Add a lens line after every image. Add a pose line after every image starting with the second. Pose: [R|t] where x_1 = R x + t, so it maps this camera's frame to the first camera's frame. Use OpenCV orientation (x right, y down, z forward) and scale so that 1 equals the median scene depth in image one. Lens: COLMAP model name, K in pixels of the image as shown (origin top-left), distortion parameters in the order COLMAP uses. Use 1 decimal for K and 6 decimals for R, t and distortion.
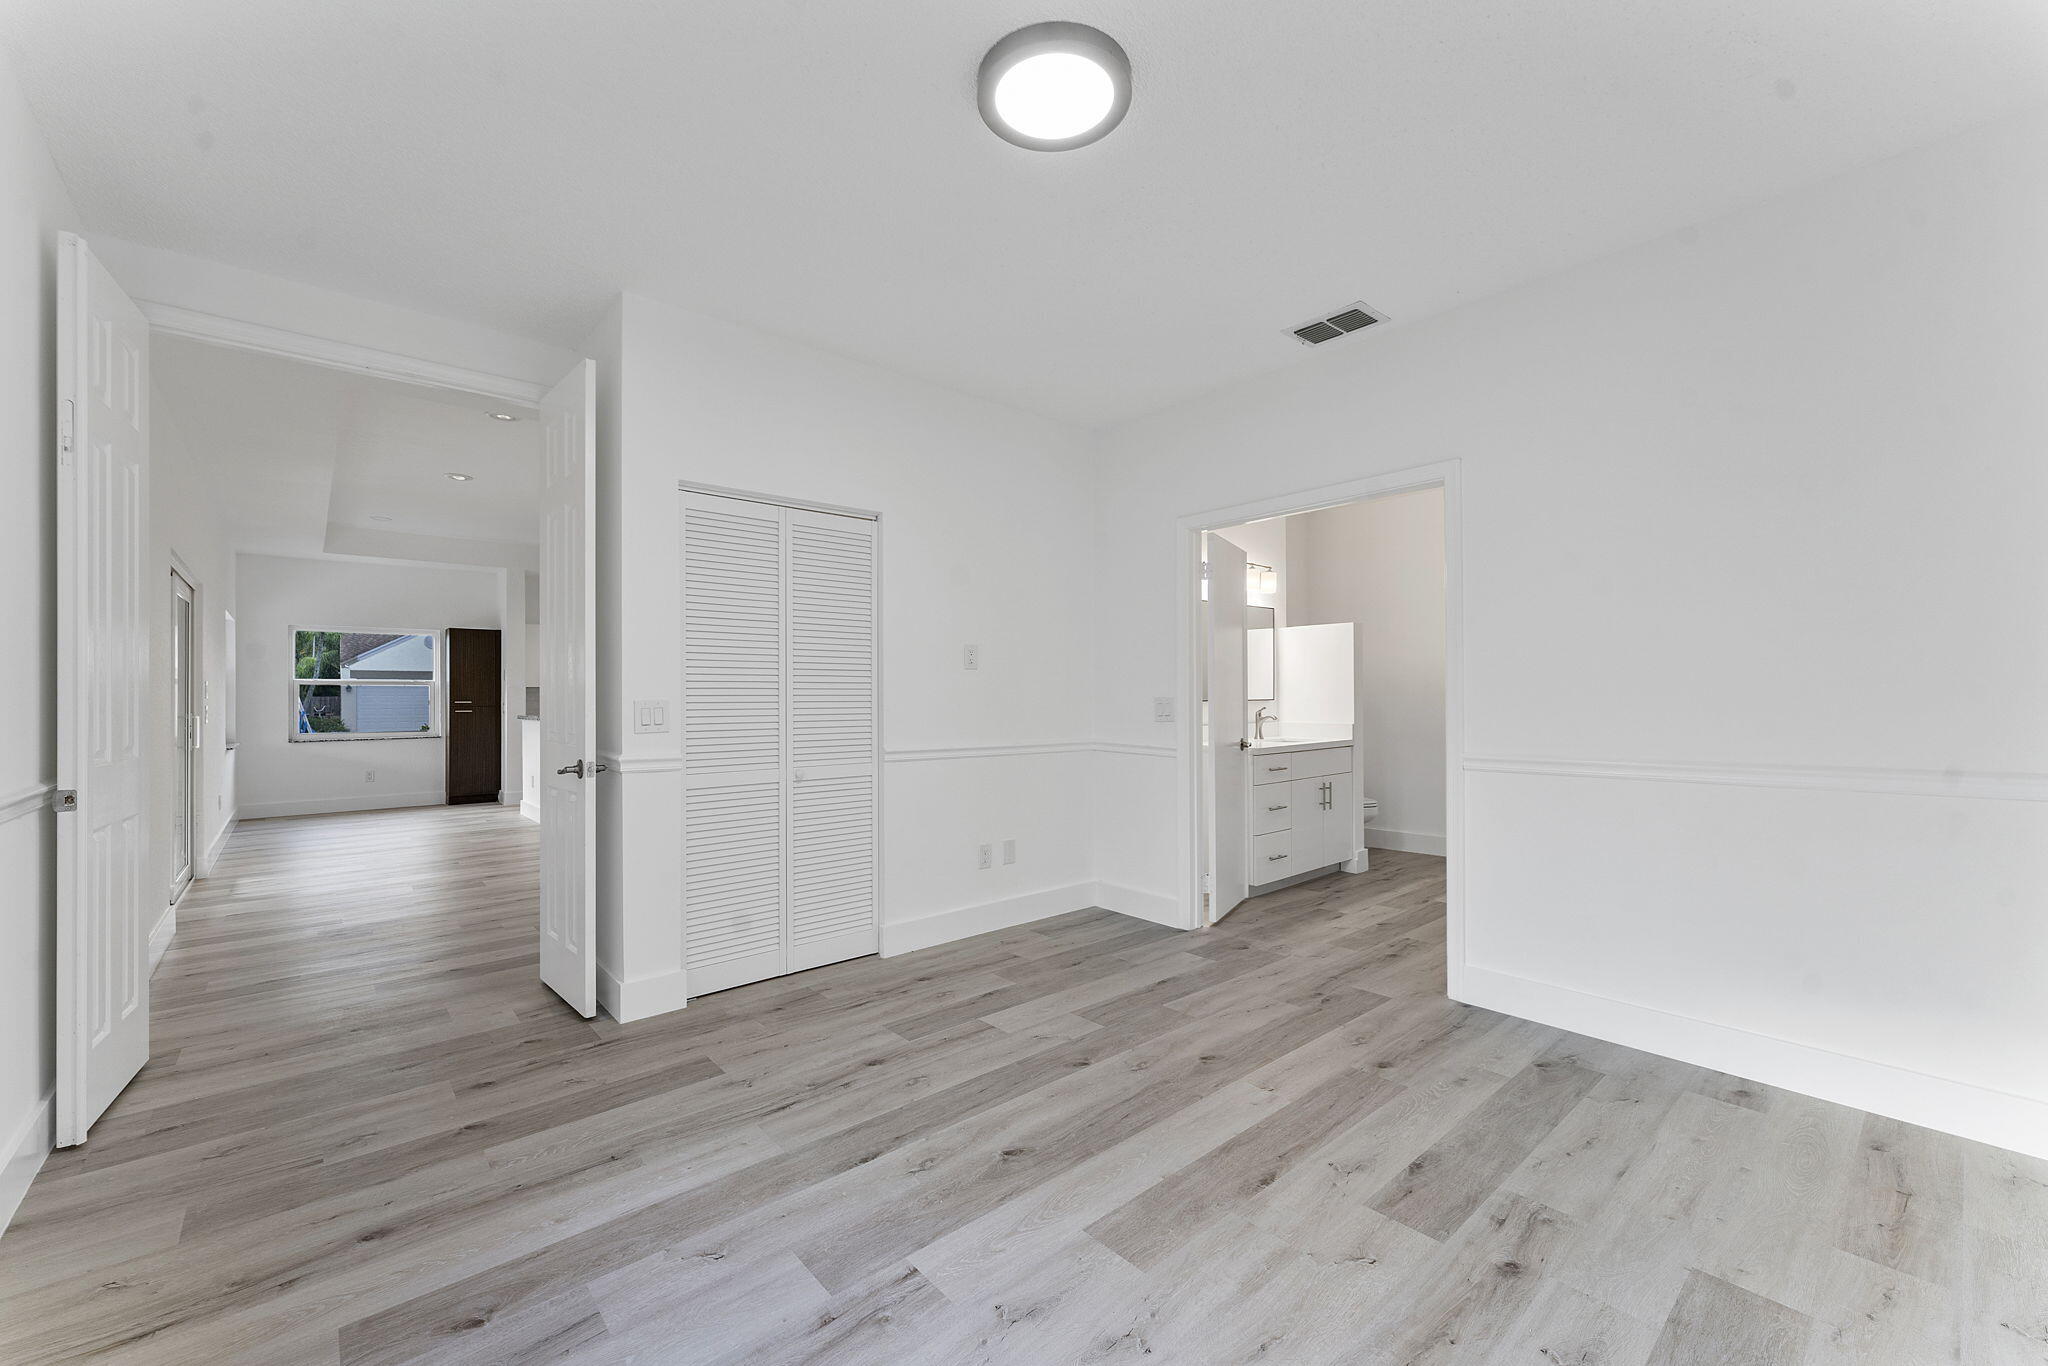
lens RADIAL K [[817.6, 0, 1010.8], [0, 817.6, 693.9], [0, 0, 1]] dist [0.002242, -0.000122]
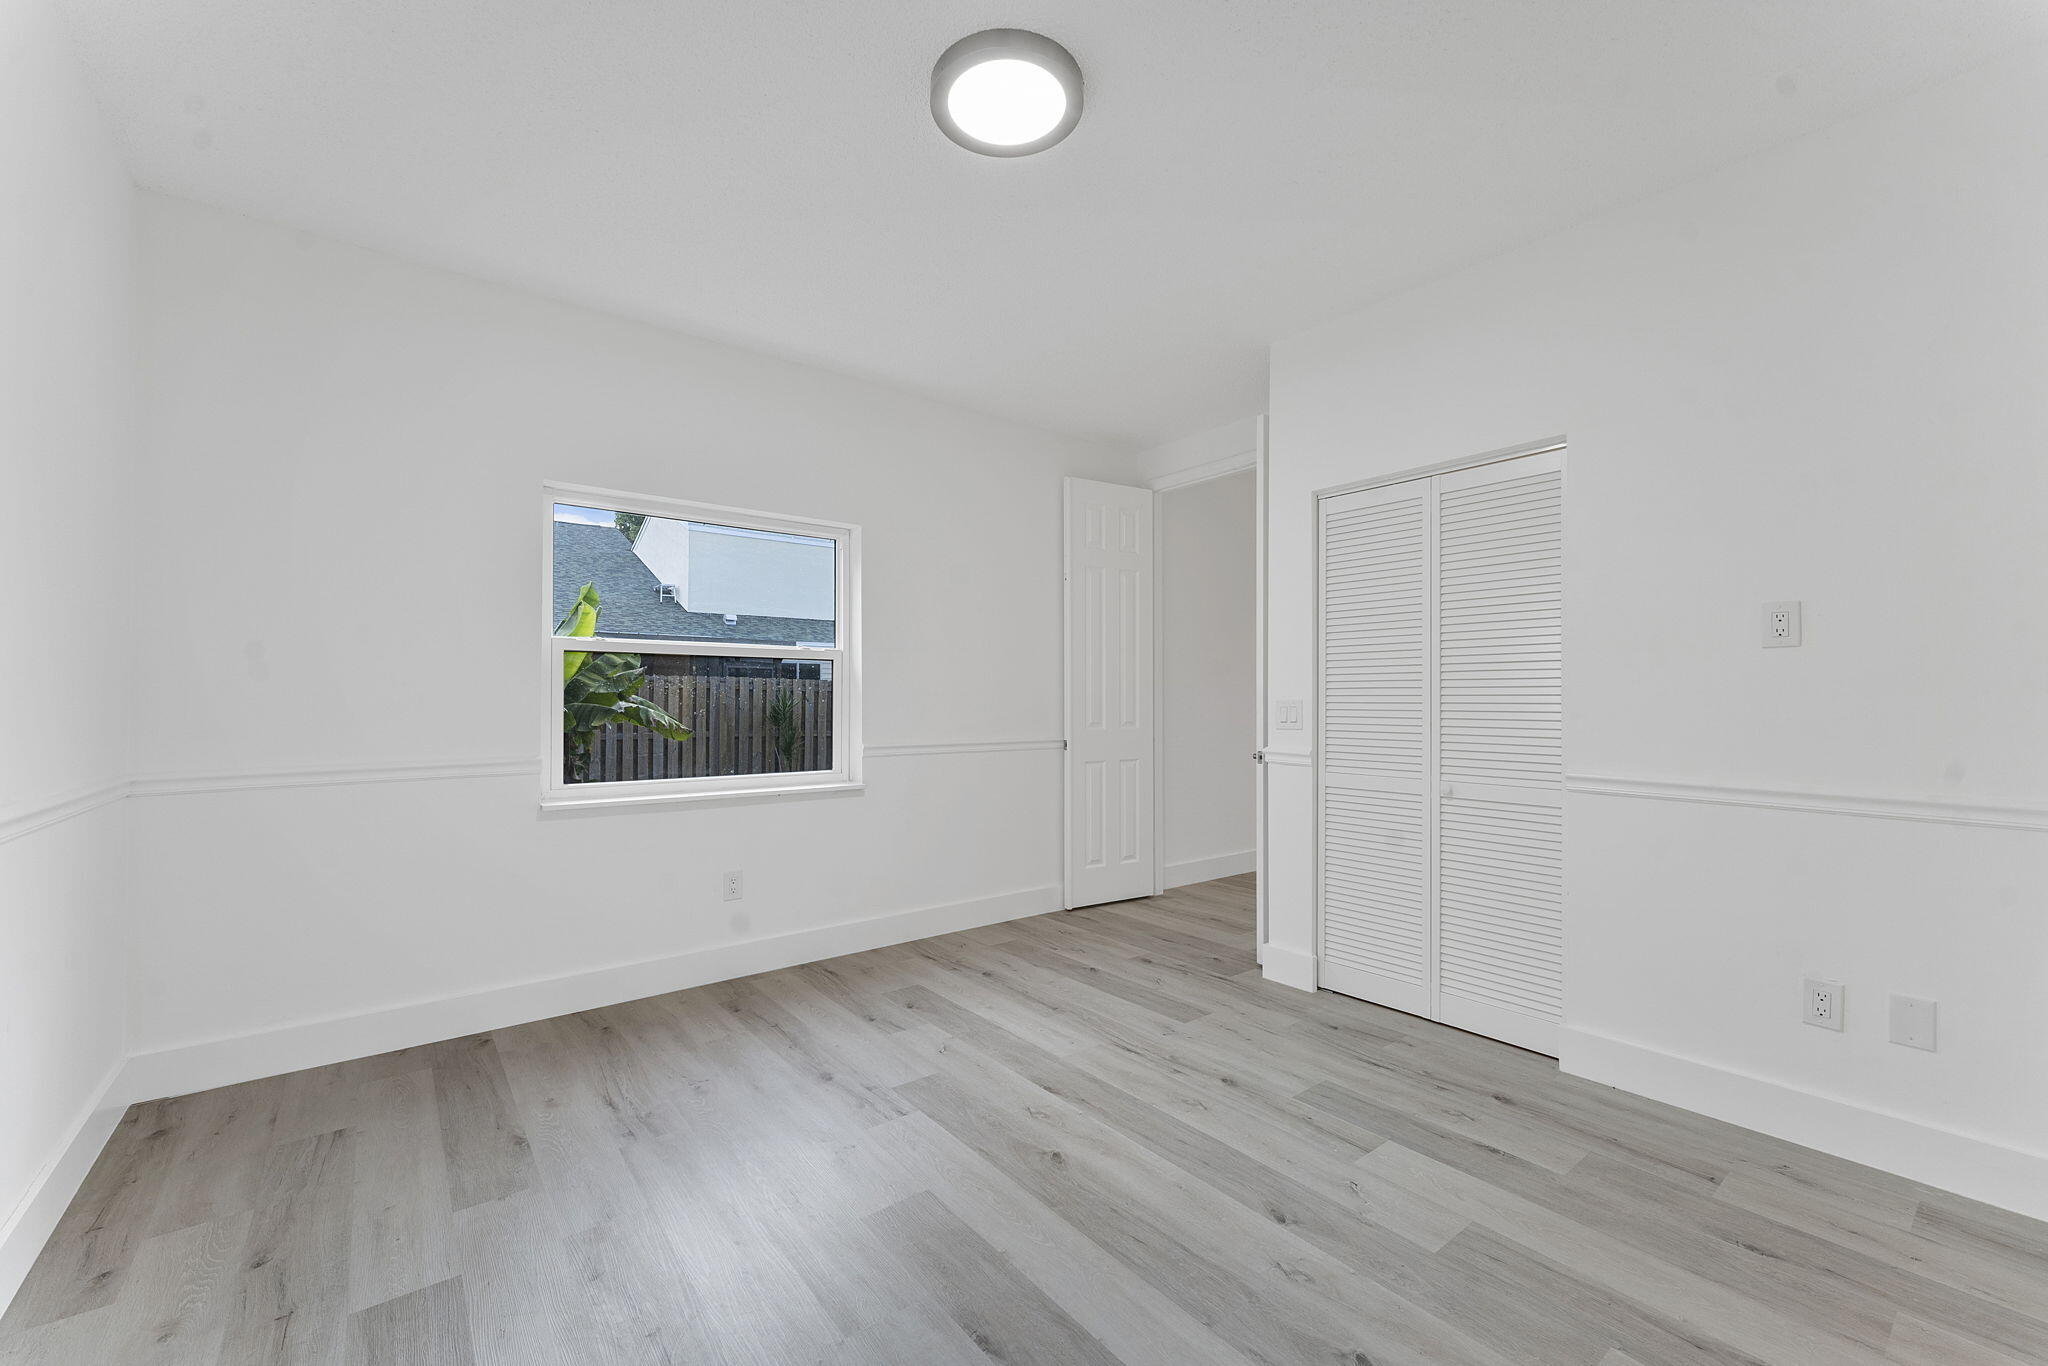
lens RADIAL K [[817.6, 0, 1017.8], [0, 817.6, 689.8], [0, 0, 1]] dist [0.002242, -0.000122]
pose [[-0.043253, -0.006476, -0.999043, 0.777138], [0.004728, 0.999966, -0.006687, -0.000723], [0.999053, -0.005012, -0.043221, 0.775441]]
